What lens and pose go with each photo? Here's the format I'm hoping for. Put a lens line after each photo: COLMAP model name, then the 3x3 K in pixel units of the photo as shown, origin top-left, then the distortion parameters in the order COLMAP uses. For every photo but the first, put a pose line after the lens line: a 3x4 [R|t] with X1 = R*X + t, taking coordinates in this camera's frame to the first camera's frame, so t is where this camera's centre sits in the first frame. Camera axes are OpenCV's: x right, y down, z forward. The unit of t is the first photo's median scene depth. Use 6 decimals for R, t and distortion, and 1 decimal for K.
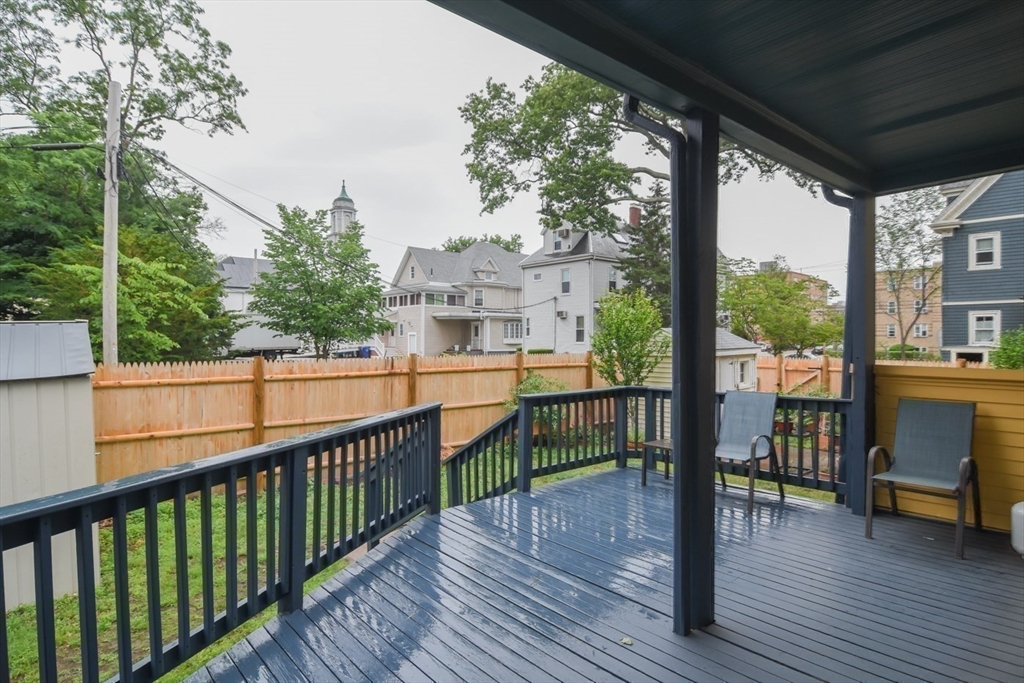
lens RADIAL K [[544.4, 0, 512.0], [0, 544.4, 341.5], [0, 0, 1]] dist [0.000971, -0.017850]
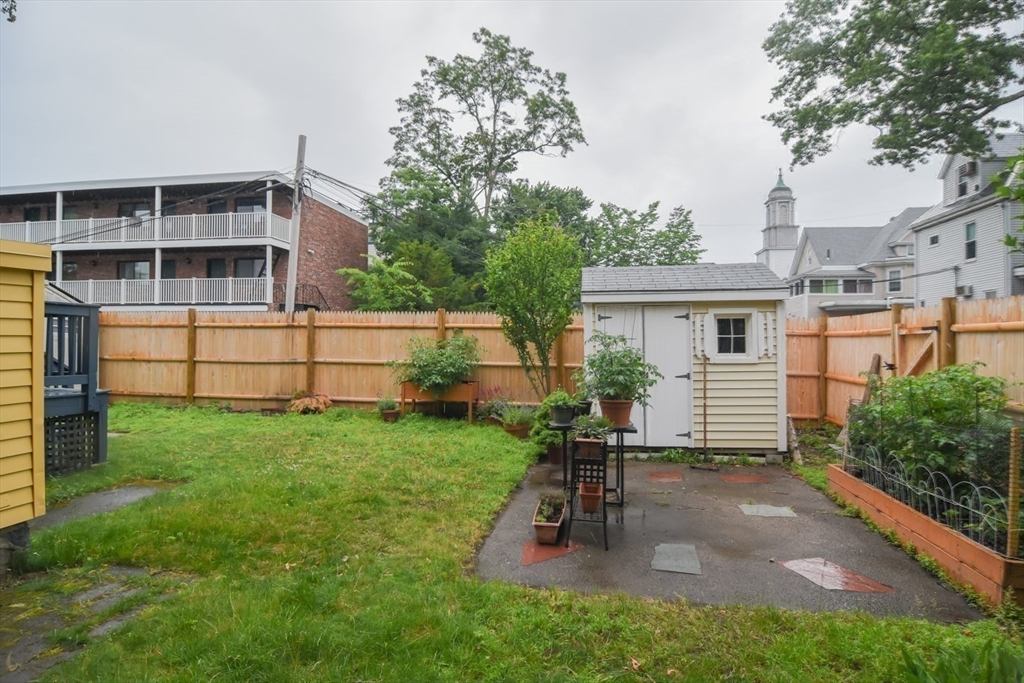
lens RADIAL K [[544.4, 0, 512.0], [0, 544.4, 341.5], [0, 0, 1]] dist [0.000971, -0.017850]
pose [[0.647886, 0.001873, -0.761735, 0.288733], [-0.013038, 0.999878, -0.008631, 0.029365], [0.761626, 0.015524, 0.647831, 0.192630]]
